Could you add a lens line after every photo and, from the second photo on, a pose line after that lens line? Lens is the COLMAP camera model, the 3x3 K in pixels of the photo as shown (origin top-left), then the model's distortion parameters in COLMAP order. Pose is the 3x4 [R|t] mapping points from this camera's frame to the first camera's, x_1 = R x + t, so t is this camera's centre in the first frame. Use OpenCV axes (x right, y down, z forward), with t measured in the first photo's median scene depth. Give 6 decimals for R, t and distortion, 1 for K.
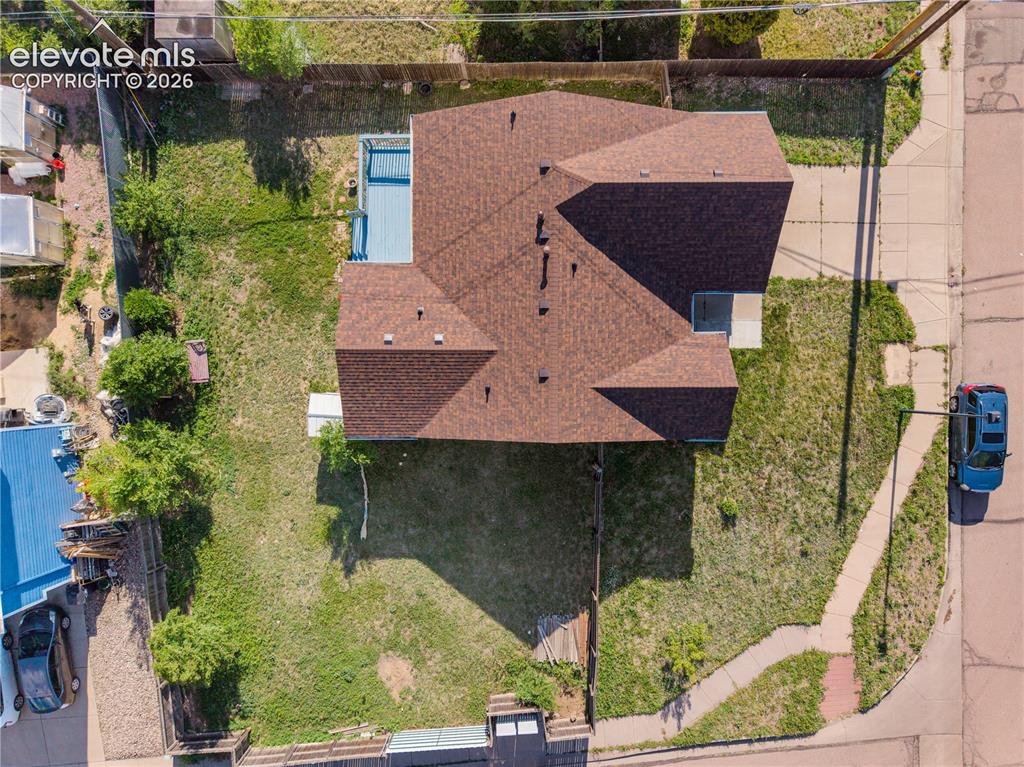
lens RADIAL K [[685.1, 0, 512.0], [0, 685.1, 383.5], [0, 0, 1]] dist [0.041514, -0.049791]
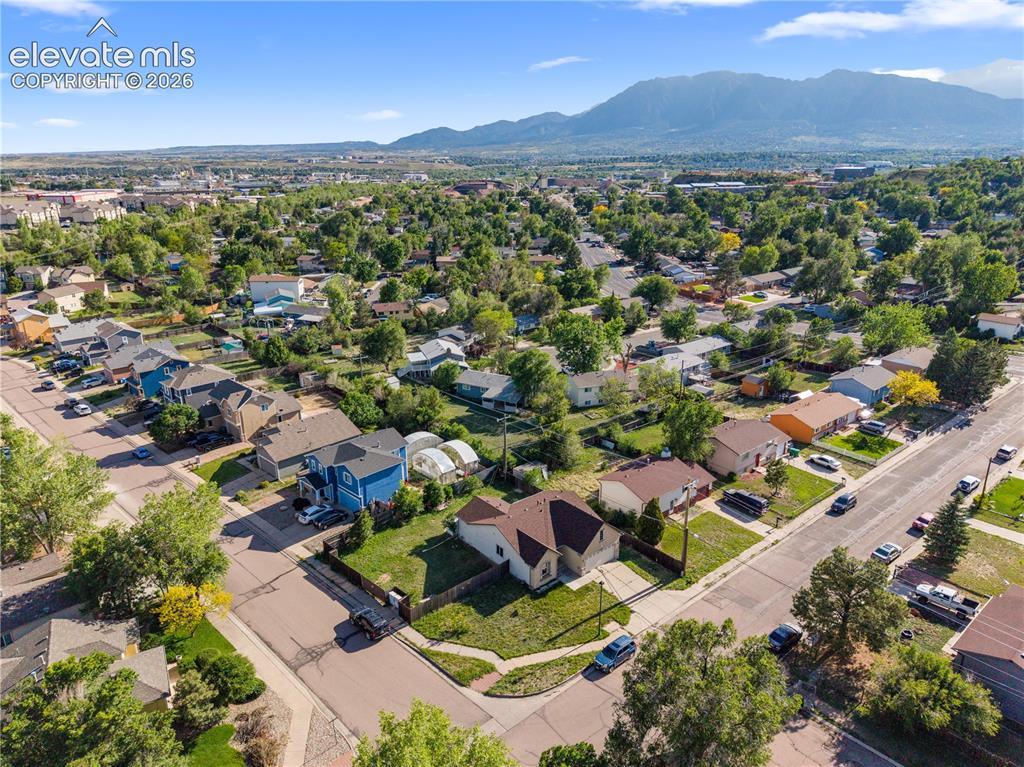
lens RADIAL K [[685.1, 0, 512.0], [0, 685.1, 383.5], [0, 0, 1]] dist [0.041514, -0.049791]
pose [[0.644091, 0.266139, -0.717159, 1.788447], [-0.764724, 0.201268, -0.612118, 1.486495], [-0.018567, 0.942688, 0.333158, -0.540172]]
